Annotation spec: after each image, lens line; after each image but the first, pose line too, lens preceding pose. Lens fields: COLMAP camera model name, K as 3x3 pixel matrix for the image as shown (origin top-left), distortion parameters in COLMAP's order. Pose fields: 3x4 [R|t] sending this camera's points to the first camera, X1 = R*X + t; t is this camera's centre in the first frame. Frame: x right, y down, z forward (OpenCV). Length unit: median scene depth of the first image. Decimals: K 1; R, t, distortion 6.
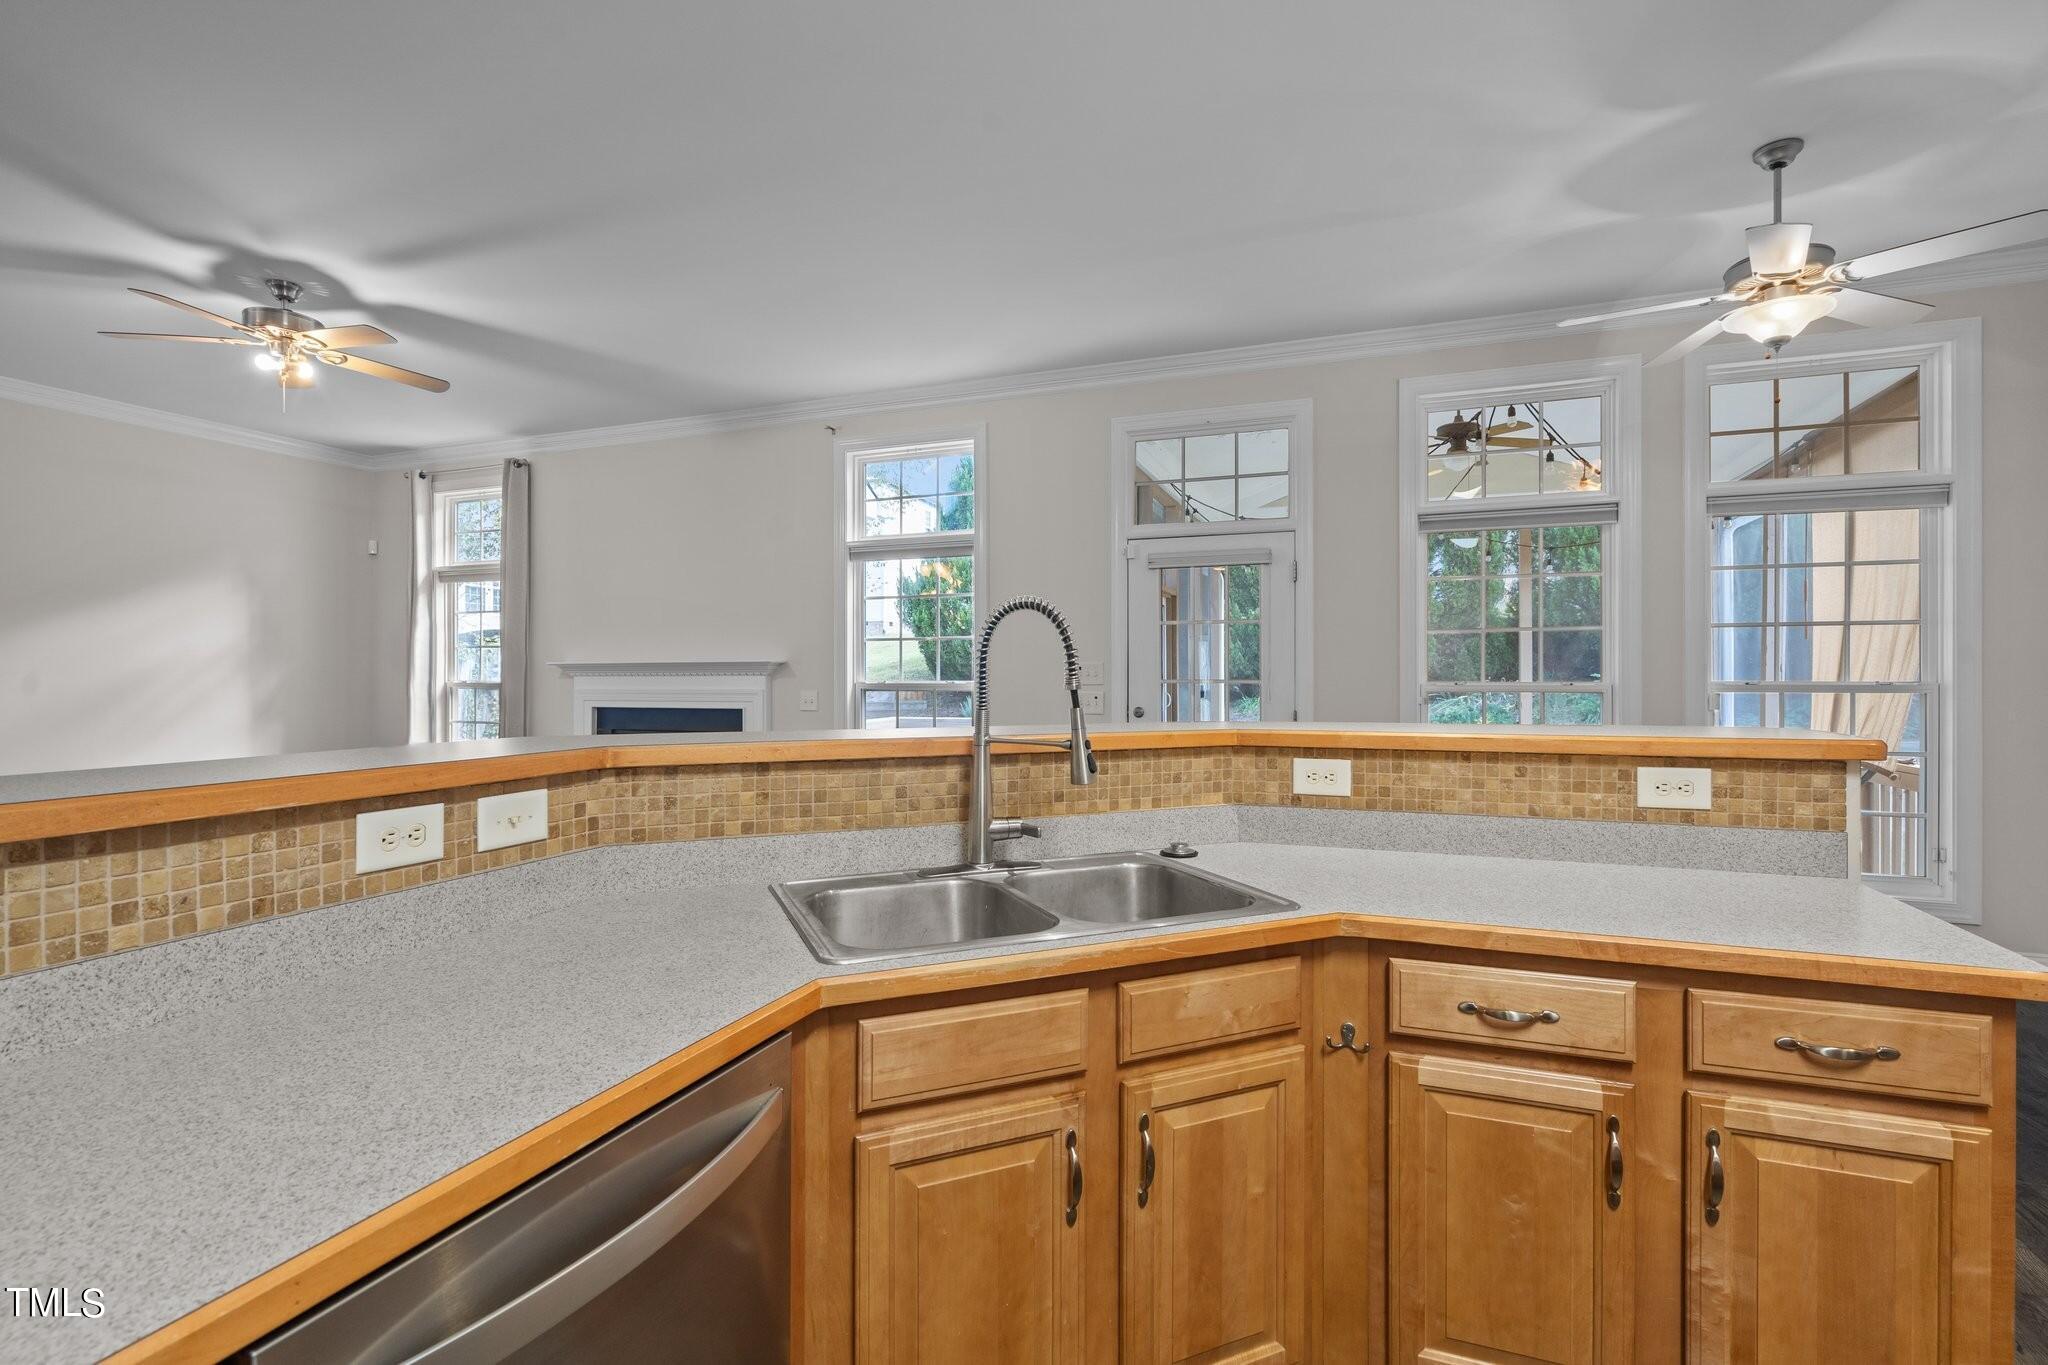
lens RADIAL K [[934.9, 0, 1013.5], [0, 934.9, 679.4], [0, 0, 1]] dist [-0.001504, -0.001027]
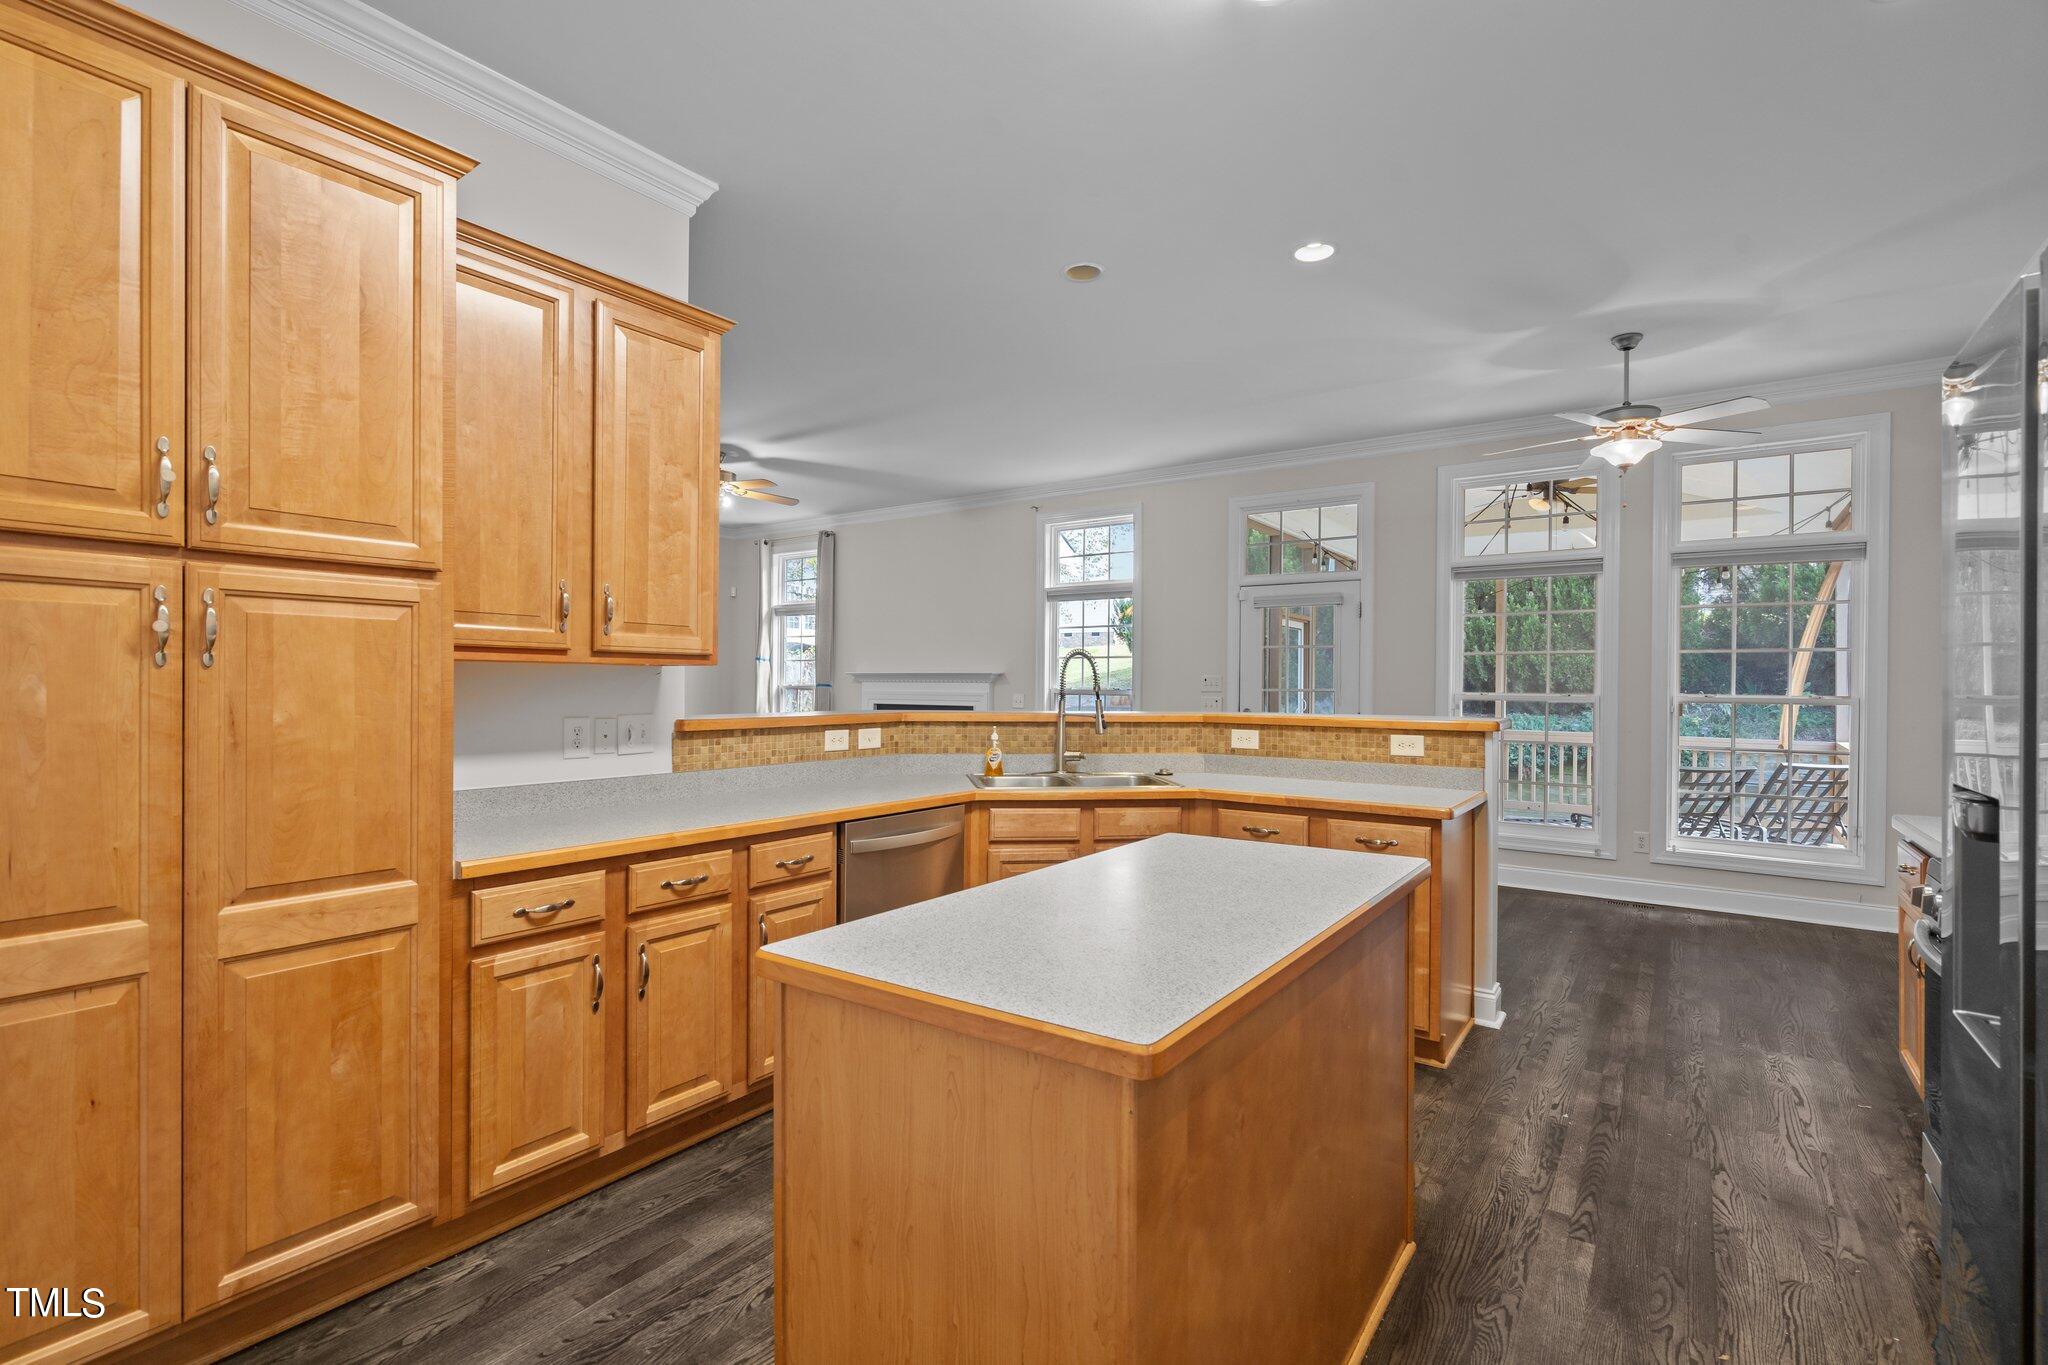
lens RADIAL K [[934.9, 0, 989.9], [0, 934.9, 684.4], [0, 0, 1]] dist [-0.001504, -0.001027]
pose [[0.960433, 0.009502, -0.278350, 0.361102], [-0.010072, 0.999949, -0.000618, -0.001825], [0.278330, 0.003397, 0.960480, -0.999033]]
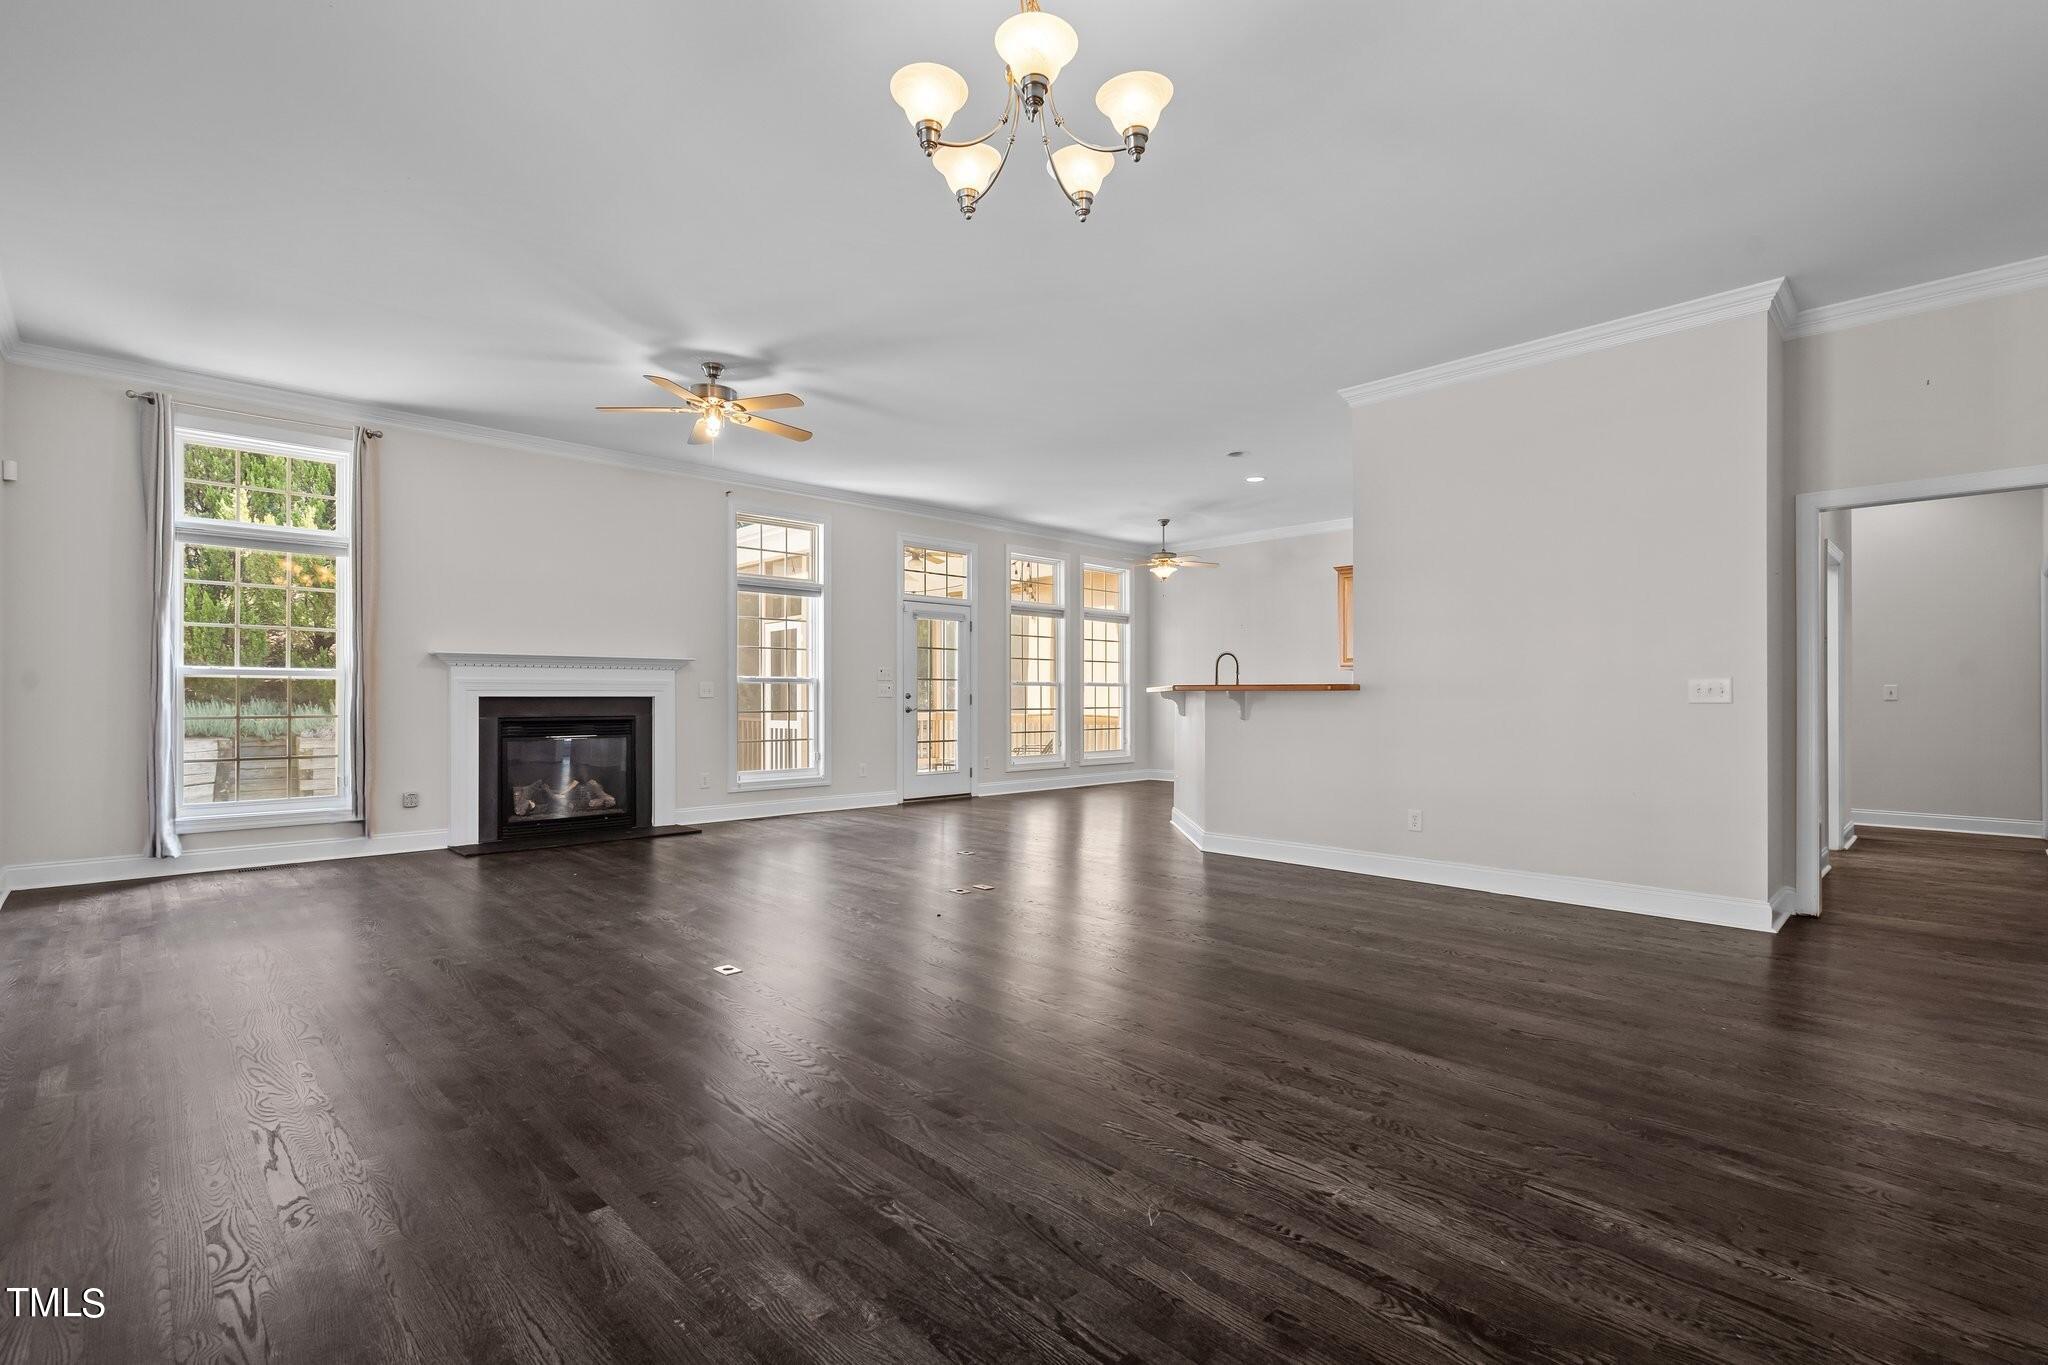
lens RADIAL K [[934.9, 0, 1013.1], [0, 934.9, 692.9], [0, 0, 1]] dist [-0.001504, -0.001027]
pose [[0.430405, 0.003944, 0.902627, -3.347908], [-0.001223, 0.999992, -0.003786, 0.084259], [-0.902635, 0.000526, 0.430406, 0.075433]]
